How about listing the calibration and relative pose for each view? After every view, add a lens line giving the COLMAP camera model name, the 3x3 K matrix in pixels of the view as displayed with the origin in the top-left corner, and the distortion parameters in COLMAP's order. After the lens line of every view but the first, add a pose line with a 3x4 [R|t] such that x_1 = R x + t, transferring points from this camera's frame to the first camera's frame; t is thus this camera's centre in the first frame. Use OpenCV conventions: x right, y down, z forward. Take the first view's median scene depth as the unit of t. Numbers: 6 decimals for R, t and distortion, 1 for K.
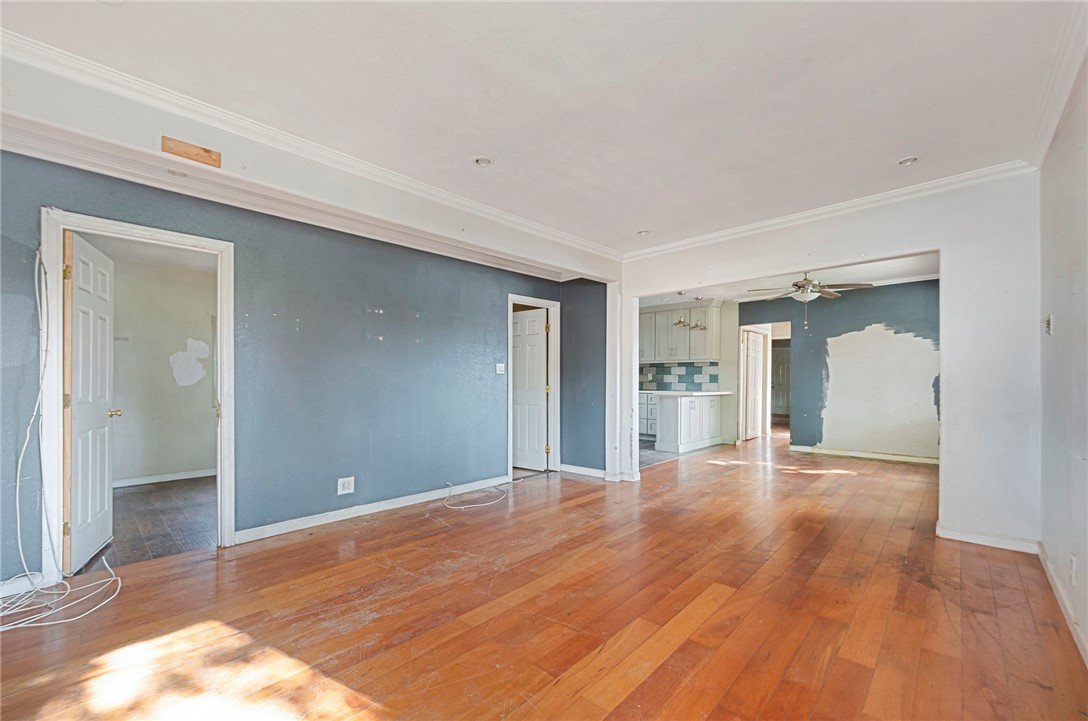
lens RADIAL K [[444.7, 0, 540.6], [0, 444.7, 368.9], [0, 0, 1]] dist [-0.005641, -0.000211]
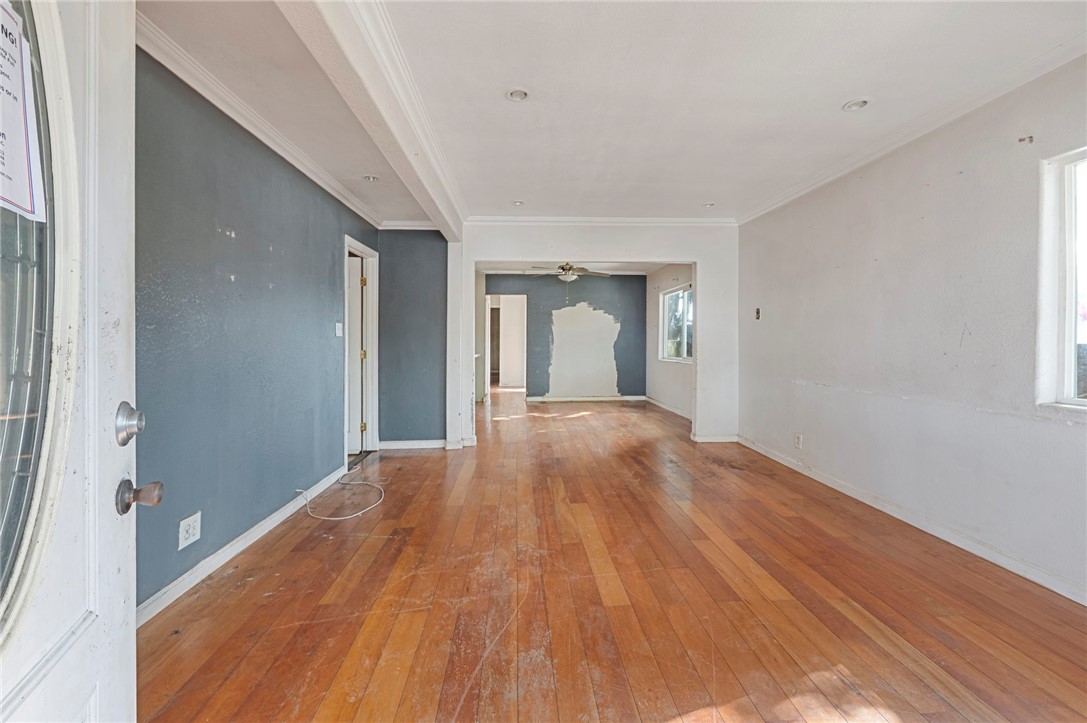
lens RADIAL K [[443.3, 0, 539.3], [0, 443.3, 338.0], [0, 0, 1]] dist [-0.002915, -0.000297]
pose [[0.679008, 0.006610, 0.734101, -0.420522], [-0.017043, 0.999832, 0.006761, 0.002360], [-0.733933, -0.017102, 0.679007, 0.217097]]
